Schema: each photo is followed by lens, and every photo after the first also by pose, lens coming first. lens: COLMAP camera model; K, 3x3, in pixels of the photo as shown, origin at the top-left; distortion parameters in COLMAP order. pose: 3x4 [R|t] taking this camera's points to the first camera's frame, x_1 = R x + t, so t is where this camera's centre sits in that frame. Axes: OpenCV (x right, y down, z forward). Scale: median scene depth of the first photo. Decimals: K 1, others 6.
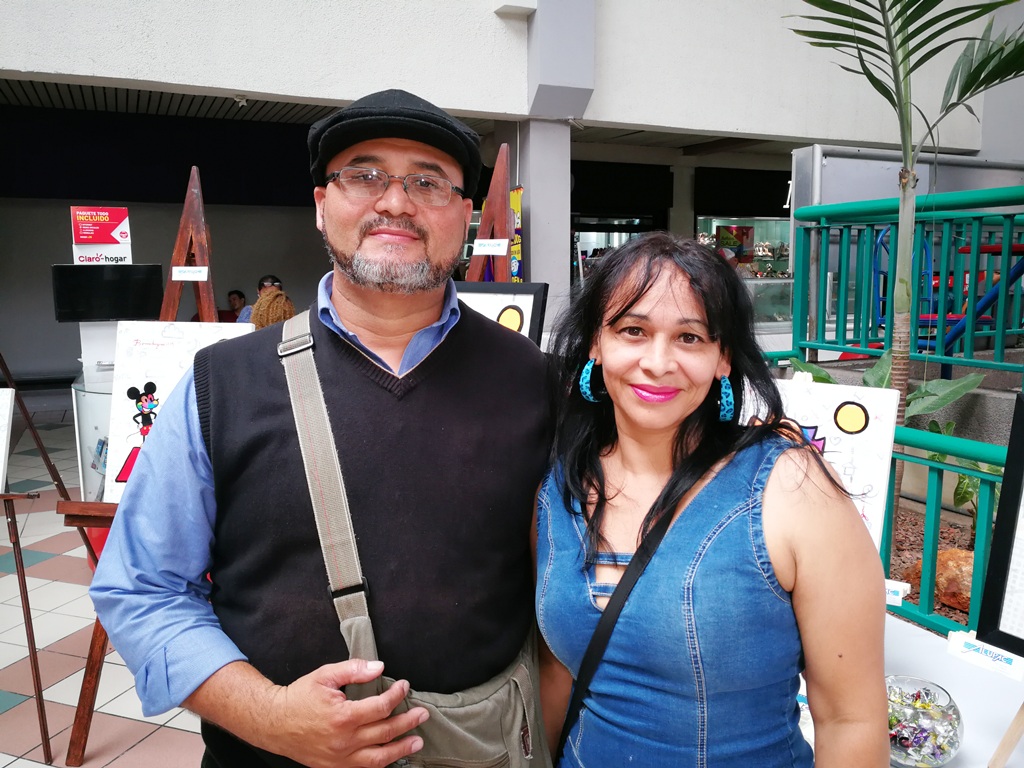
lens RADIAL K [[813.8, 0, 514.7], [0, 813.8, 374.0], [0, 0, 1]] dist [0.007339, -0.032145]
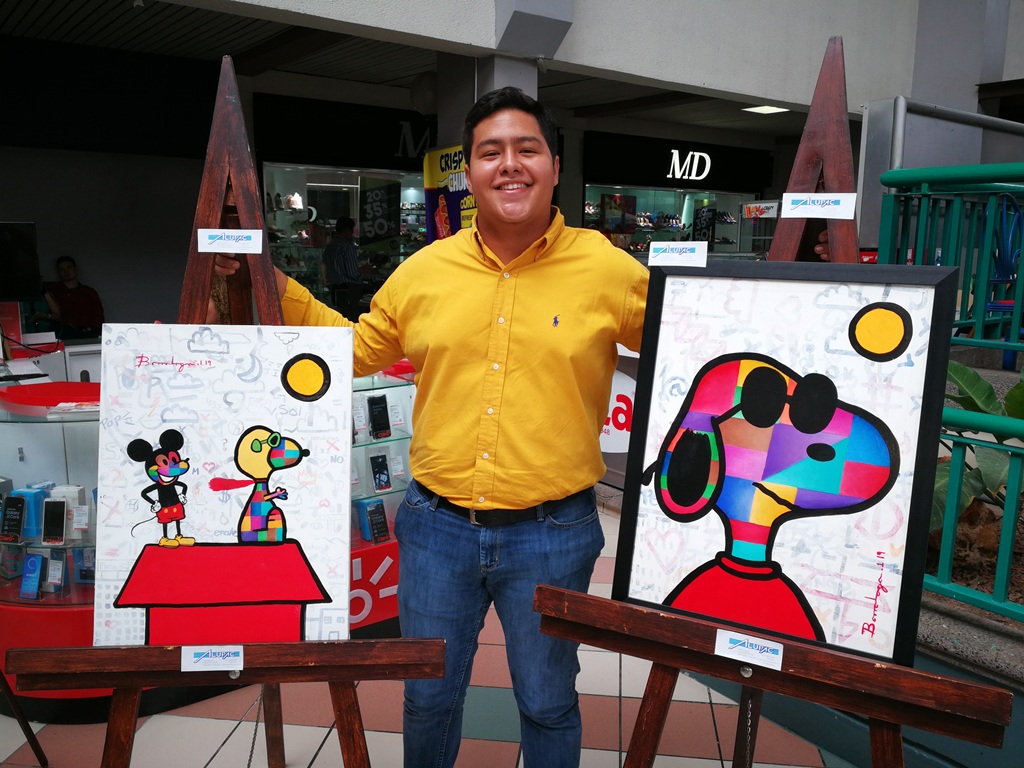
lens RADIAL K [[813.8, 0, 515.7], [0, 813.8, 379.8], [0, 0, 1]] dist [0.007339, -0.032145]
pose [[0.973414, -0.024750, 0.227711, -0.332930], [0.014327, 0.998777, 0.047312, -0.048030], [-0.228604, -0.042792, 0.972579, 0.377438]]
